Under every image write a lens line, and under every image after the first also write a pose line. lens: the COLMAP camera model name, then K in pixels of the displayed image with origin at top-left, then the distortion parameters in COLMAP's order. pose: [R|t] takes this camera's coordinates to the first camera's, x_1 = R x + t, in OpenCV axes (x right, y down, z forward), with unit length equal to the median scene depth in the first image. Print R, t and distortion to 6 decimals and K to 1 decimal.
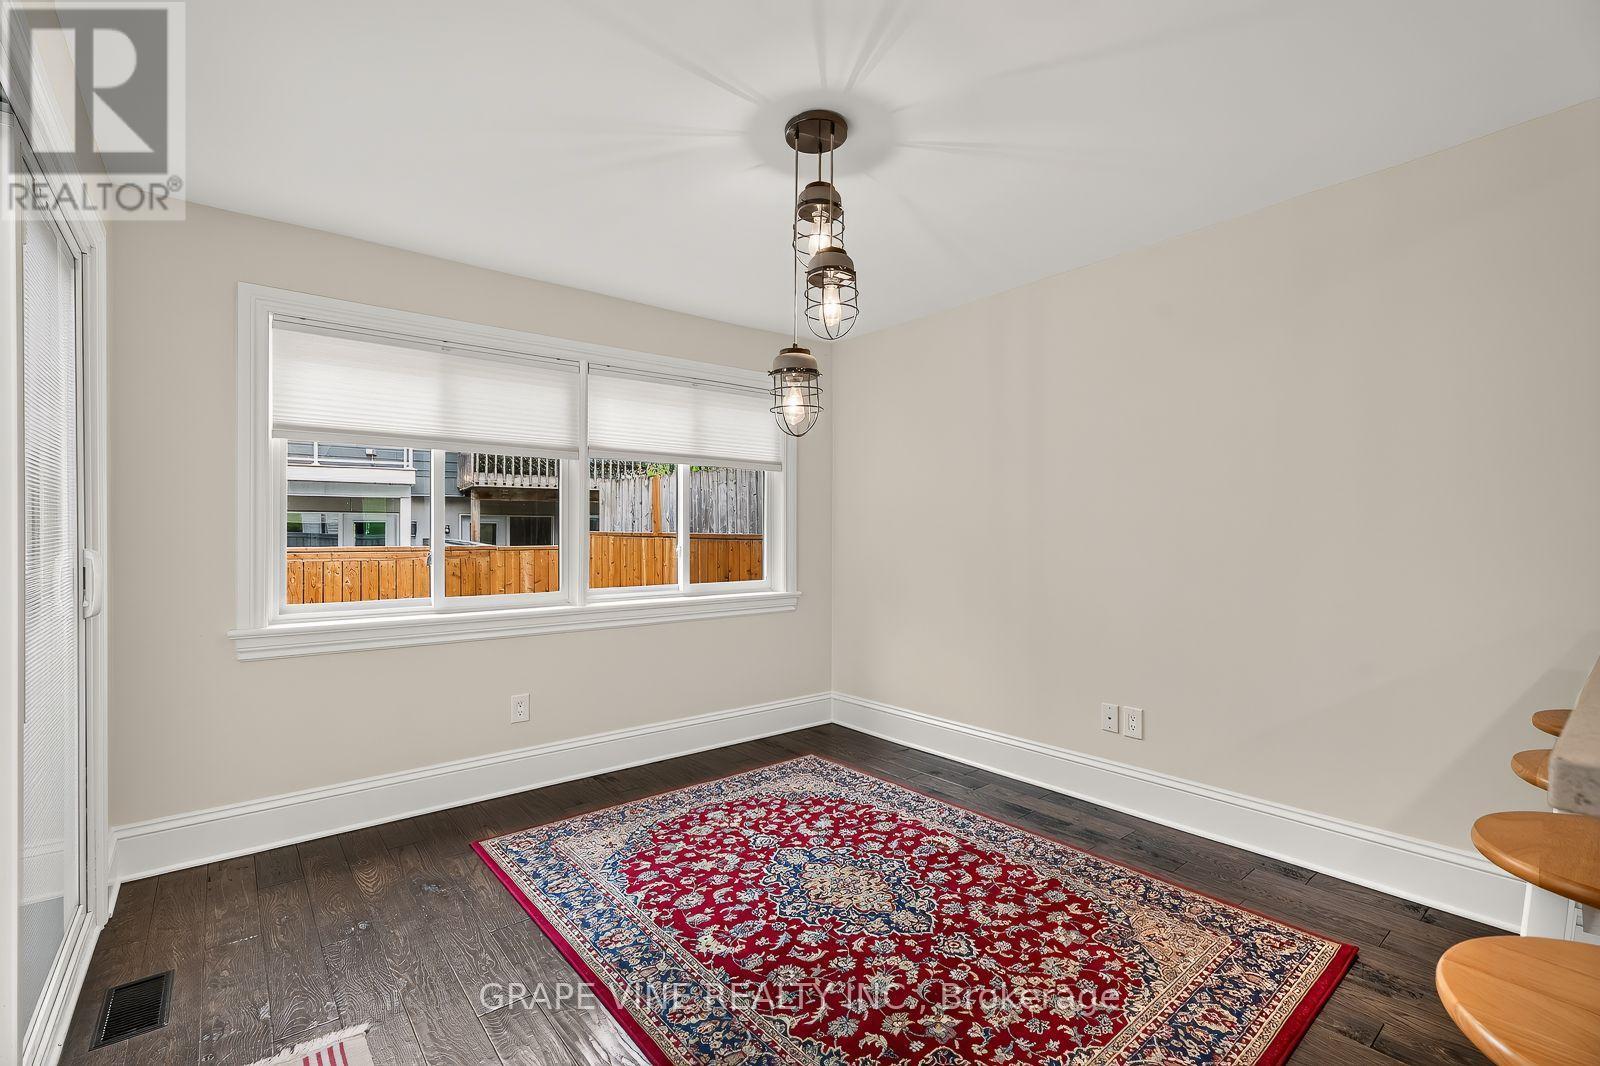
lens RADIAL K [[703.9, 0, 812.6], [0, 703.9, 536.6], [0, 0, 1]] dist [-0.000024, 0.001600]
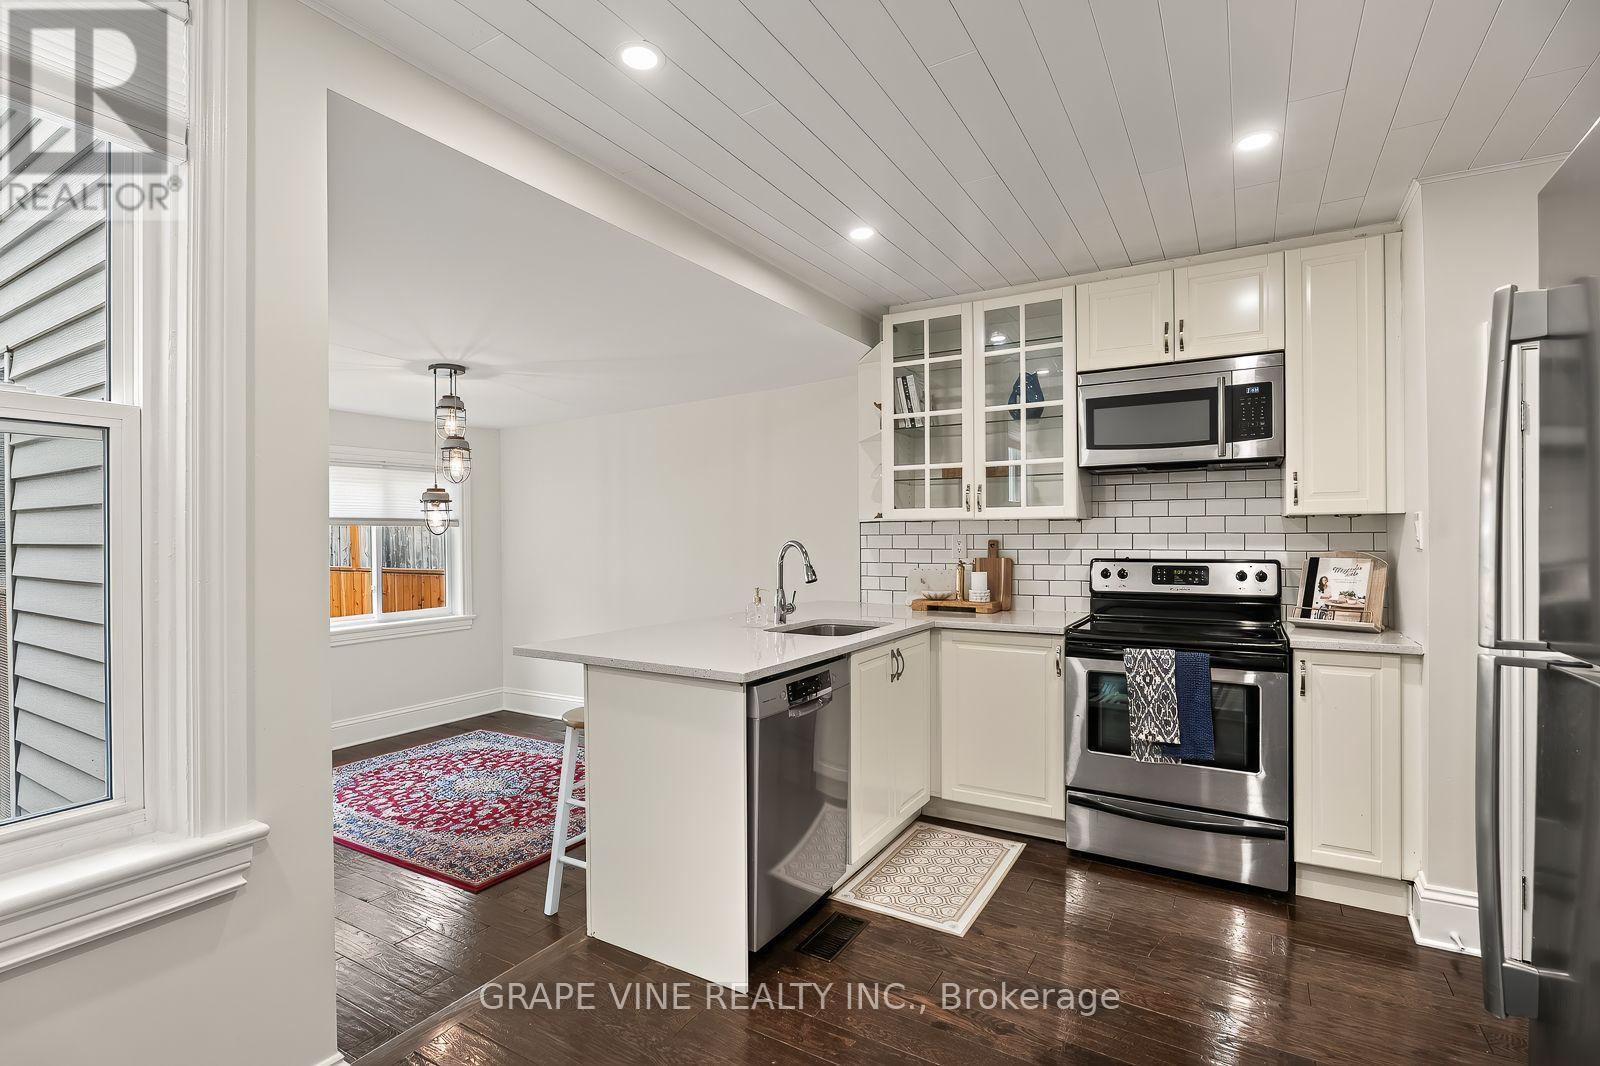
lens RADIAL K [[733.8, 0, 807.8], [0, 733.8, 541.0], [0, 0, 1]] dist [-0.013373, 0.000680]
pose [[0.944720, -0.014005, 0.327578, 0.190305], [0.015411, 0.999880, -0.001697, -0.077237], [-0.327515, 0.006652, 0.944822, -0.811076]]
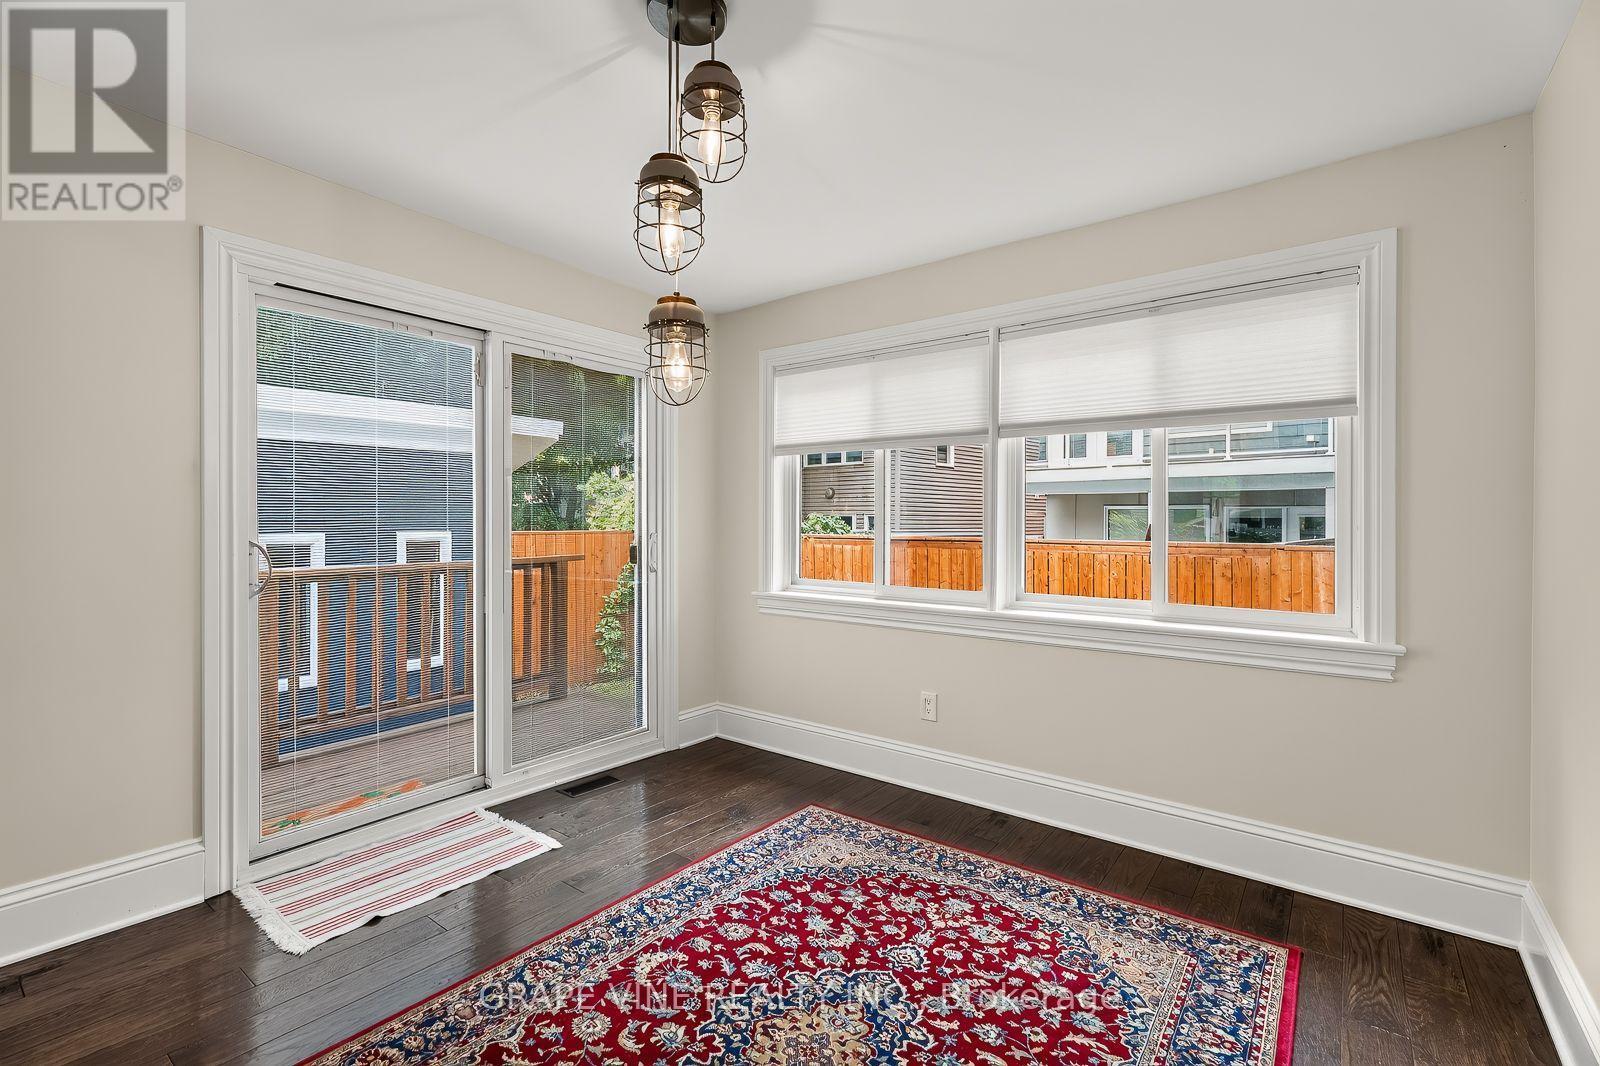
lens RADIAL K [[703.9, 0, 765.4], [0, 703.9, 526.2], [0, 0, 1]] dist [-0.000024, 0.001600]
pose [[0.212850, 0.004320, -0.977075, 0.565372], [-0.012710, 0.999918, 0.001652, -0.003879], [0.977002, 0.012067, 0.212888, 0.662991]]
